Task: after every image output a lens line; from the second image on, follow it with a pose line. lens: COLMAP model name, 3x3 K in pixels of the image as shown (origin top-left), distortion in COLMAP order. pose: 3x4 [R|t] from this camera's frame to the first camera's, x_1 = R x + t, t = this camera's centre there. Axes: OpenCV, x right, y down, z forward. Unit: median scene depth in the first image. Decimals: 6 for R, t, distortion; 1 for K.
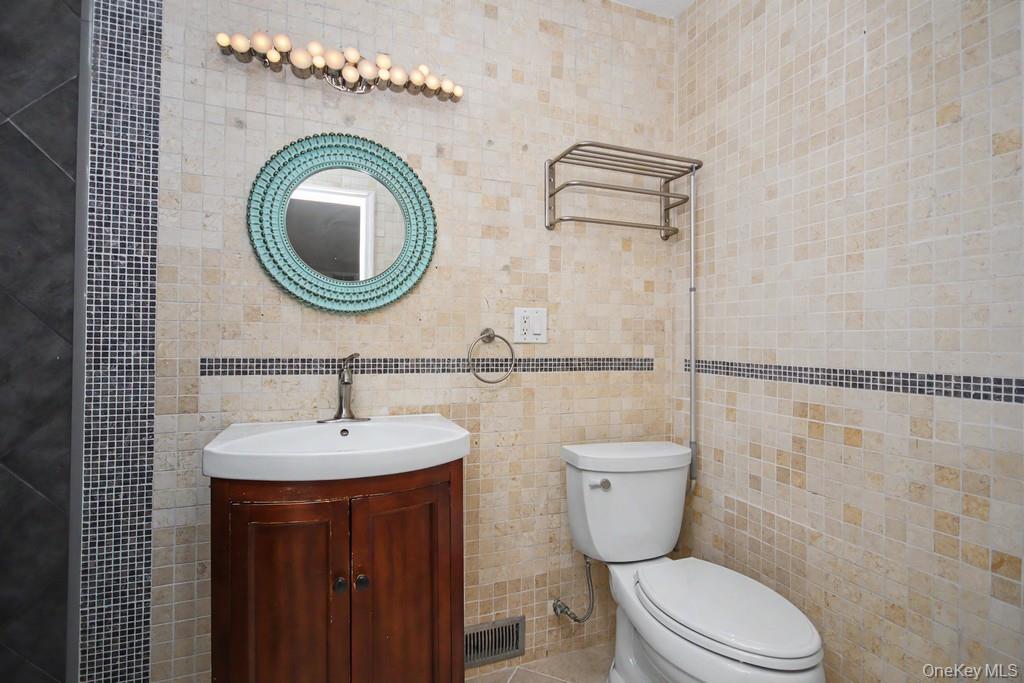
lens RADIAL K [[489.4, 0, 516.2], [0, 489.4, 348.3], [0, 0, 1]] dist [0.000352, 0.000426]
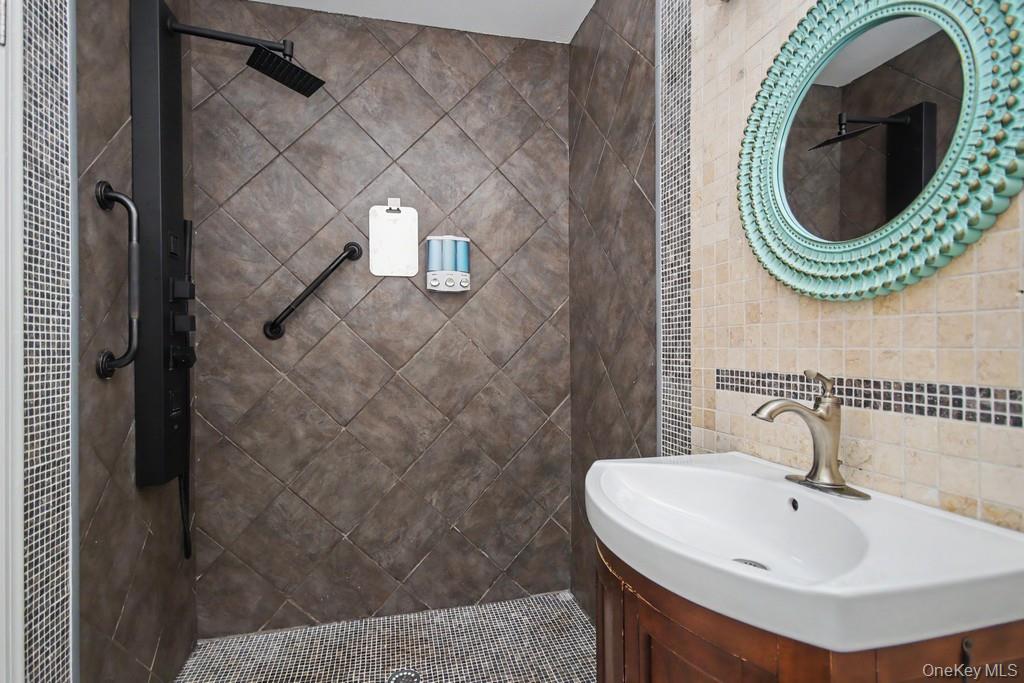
lens RADIAL K [[489.4, 0, 516.2], [0, 489.4, 348.3], [0, 0, 1]] dist [0.000352, 0.000426]
pose [[-0.081175, -0.005888, -0.996682, 0.240685], [-0.002754, 0.999980, -0.005683, -0.010082], [0.996696, 0.002284, -0.081189, 0.672002]]
